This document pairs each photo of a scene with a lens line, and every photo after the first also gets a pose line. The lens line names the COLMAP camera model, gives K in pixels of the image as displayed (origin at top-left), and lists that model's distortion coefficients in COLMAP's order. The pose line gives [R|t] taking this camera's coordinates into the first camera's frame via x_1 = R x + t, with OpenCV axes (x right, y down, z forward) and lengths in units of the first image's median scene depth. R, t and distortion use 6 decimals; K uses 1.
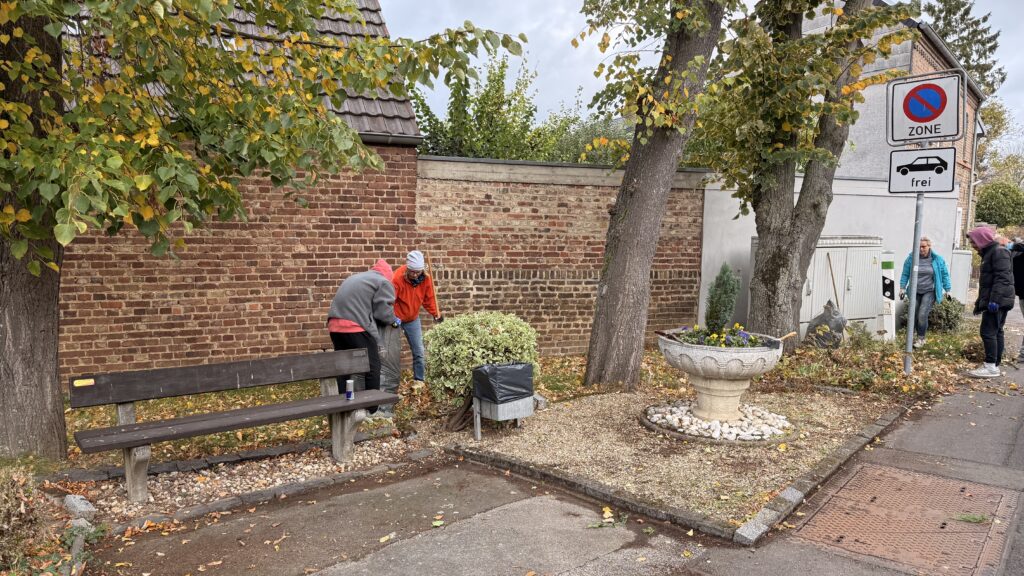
lens RADIAL K [[718.4, 0, 509.4], [0, 718.4, 283.6], [0, 0, 1]] dist [0.087025, -0.107846]
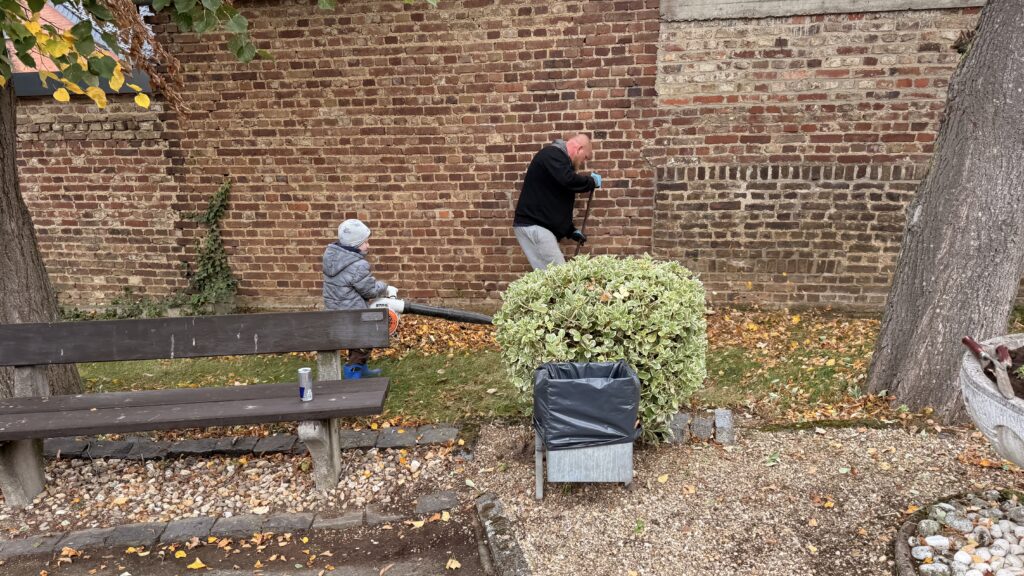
lens RADIAL K [[718.4, 0, 519.0], [0, 718.4, 290.9], [0, 0, 1]] dist [0.087025, -0.107846]
pose [[0.841797, 0.095301, -0.531315, 0.146649], [-0.004633, 0.985531, 0.169432, -0.019405], [0.539774, -0.140165, 0.830059, 0.376164]]
